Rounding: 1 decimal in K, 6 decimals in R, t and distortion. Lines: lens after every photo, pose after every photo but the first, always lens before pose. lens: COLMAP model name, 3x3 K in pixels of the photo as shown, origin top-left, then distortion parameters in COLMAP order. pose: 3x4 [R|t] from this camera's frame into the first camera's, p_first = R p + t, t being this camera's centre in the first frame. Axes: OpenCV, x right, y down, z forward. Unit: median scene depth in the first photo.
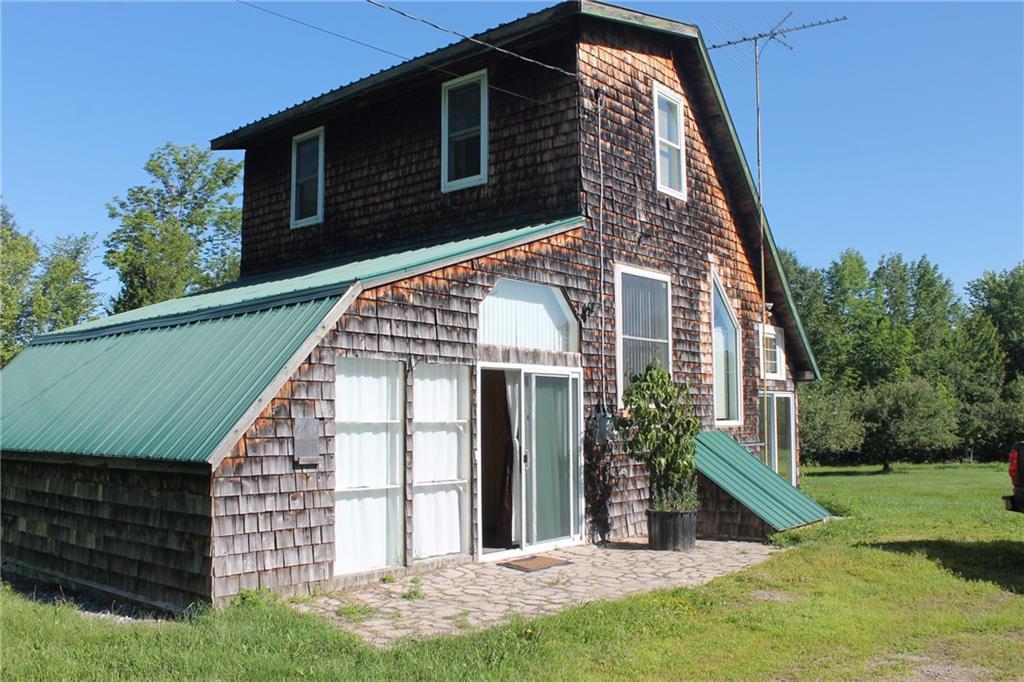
lens RADIAL K [[855.8, 0, 509.9], [0, 855.8, 345.1], [0, 0, 1]] dist [-0.156801, 0.124337]
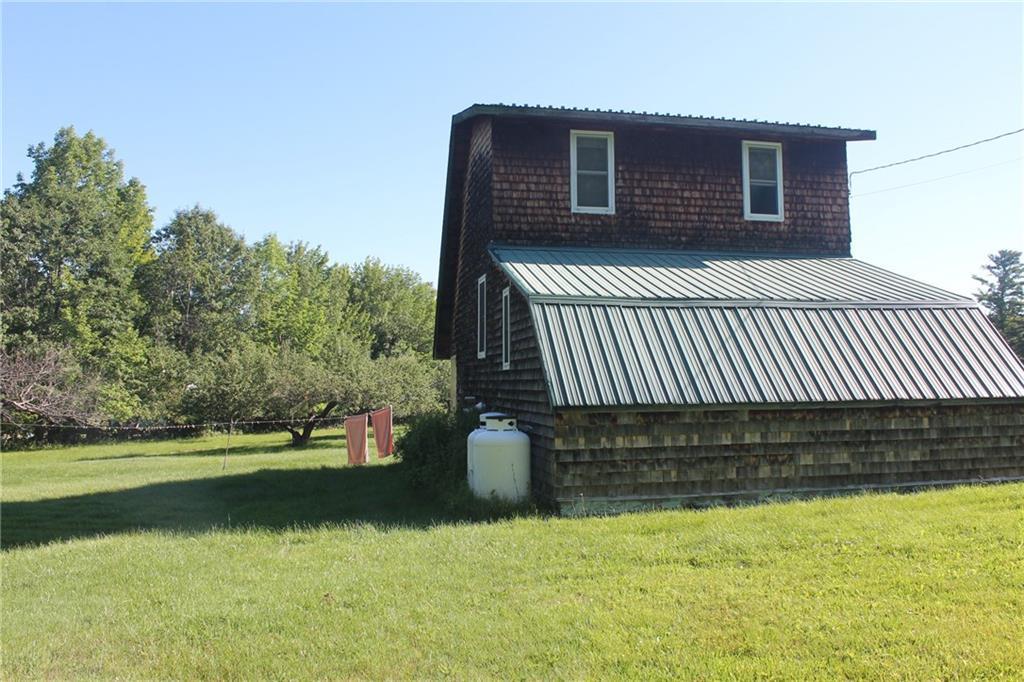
lens RADIAL K [[855.8, 0, 509.9], [0, 855.8, 345.1], [0, 0, 1]] dist [-0.156801, 0.124337]
pose [[0.650389, 0.037744, 0.758663, -1.367013], [-0.062119, 0.998062, 0.003599, 0.047534], [-0.757057, -0.049468, 0.651473, 0.366015]]
